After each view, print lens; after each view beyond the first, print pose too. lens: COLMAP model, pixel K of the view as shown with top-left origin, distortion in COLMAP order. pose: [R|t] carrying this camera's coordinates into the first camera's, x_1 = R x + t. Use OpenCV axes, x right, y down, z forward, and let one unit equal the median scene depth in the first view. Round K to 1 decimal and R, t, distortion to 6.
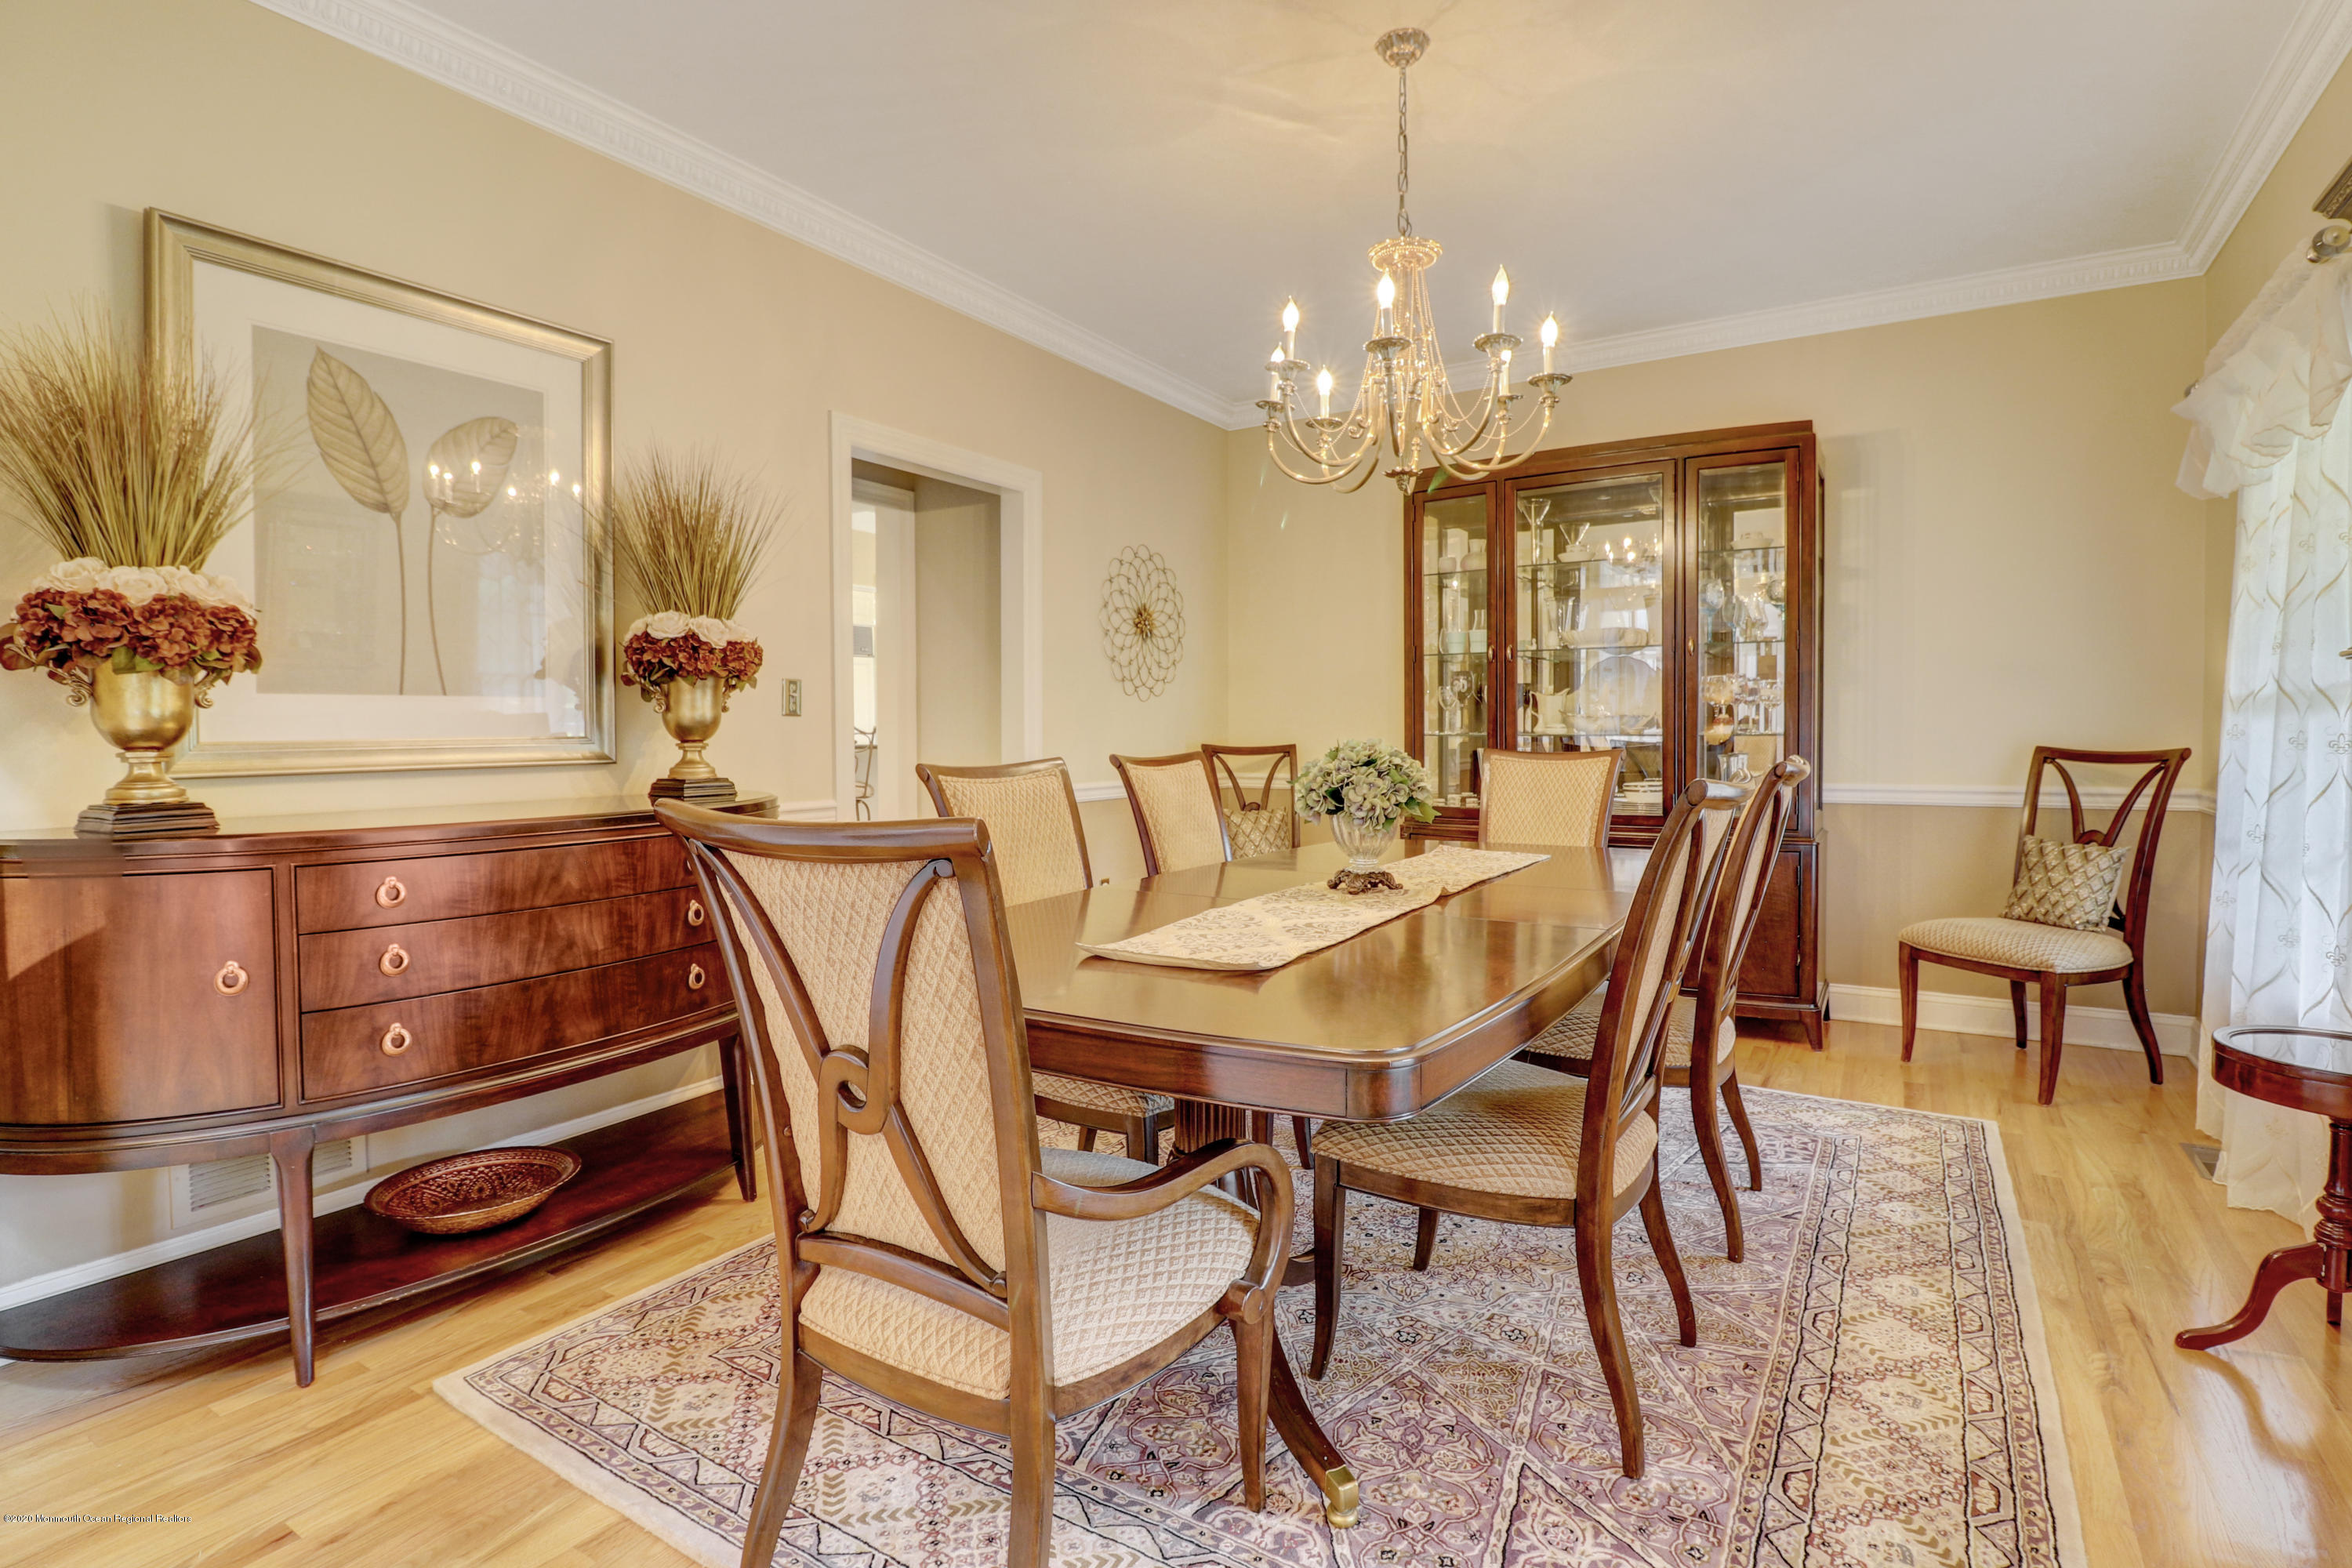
lens RADIAL K [[1089.5, 0, 1173.8], [0, 1089.5, 772.5], [0, 0, 1]] dist [0.003474, -0.015516]
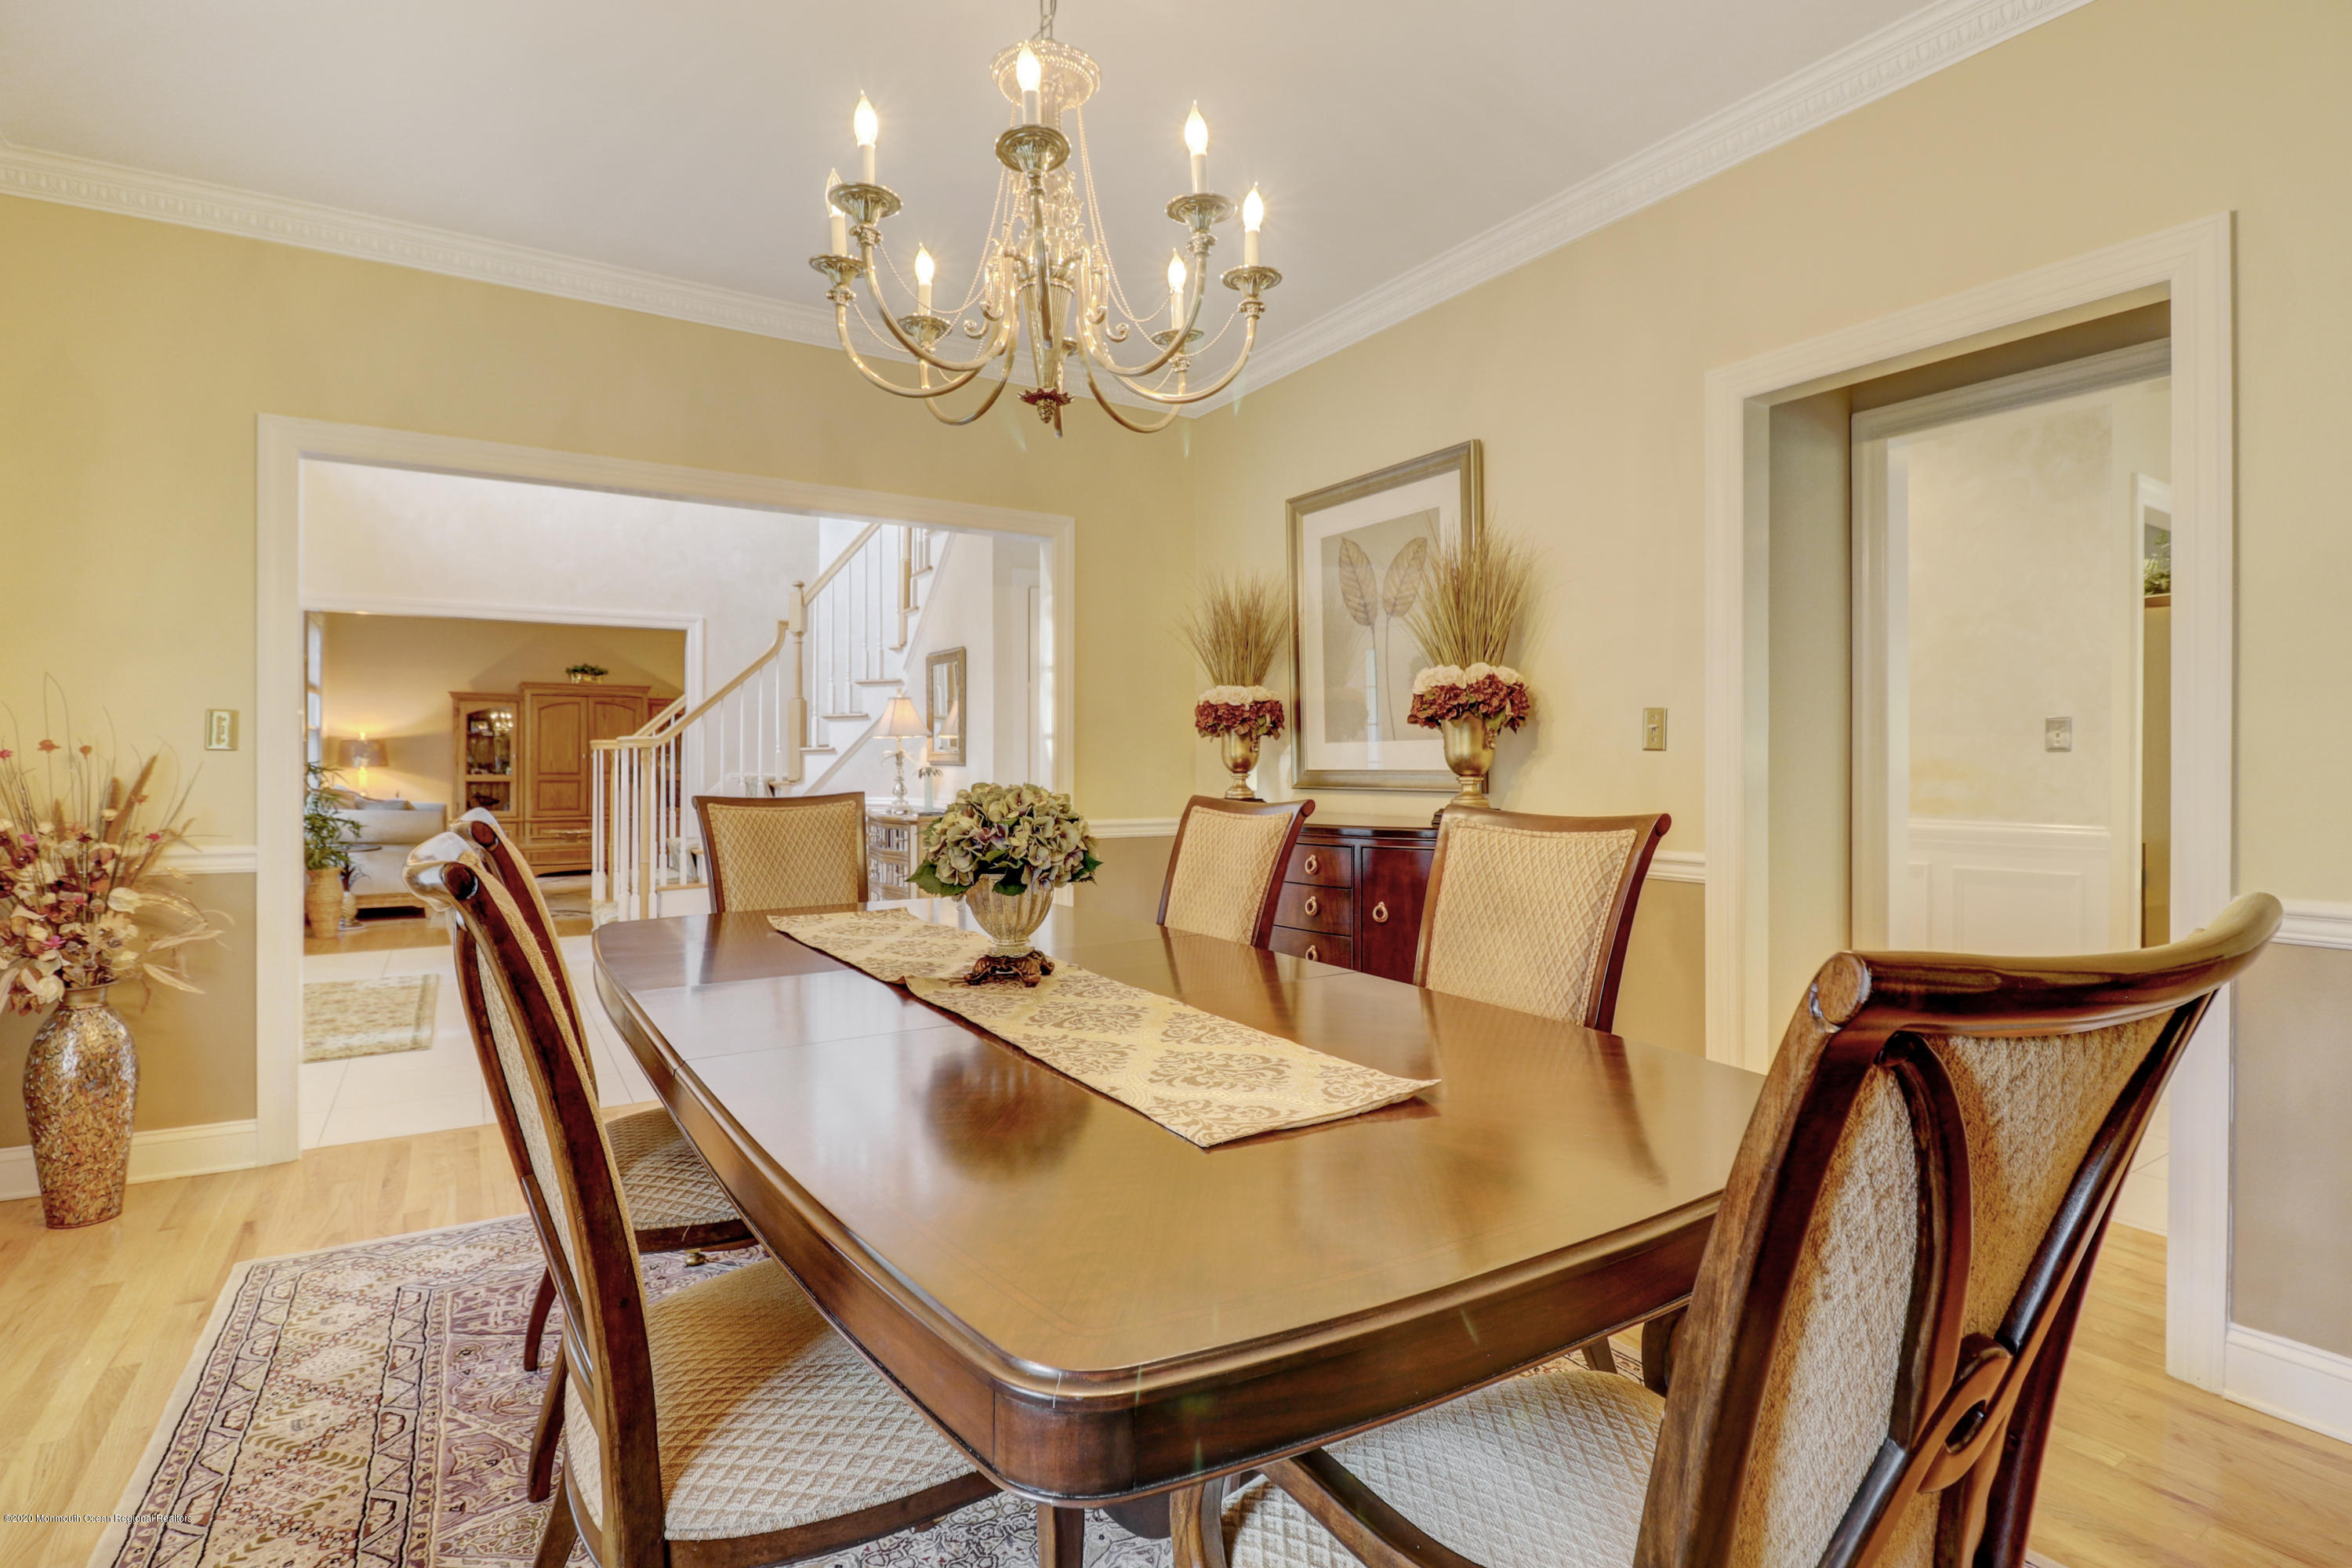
lens RADIAL K [[1089.5, 0, 1173.8], [0, 1089.5, 772.5], [0, 0, 1]] dist [0.003474, -0.015516]
pose [[-0.398828, 0.000905, -0.917025, 1.192406], [-0.033334, 0.999324, 0.015484, -0.059782], [0.916420, 0.036743, -0.398528, 2.018442]]
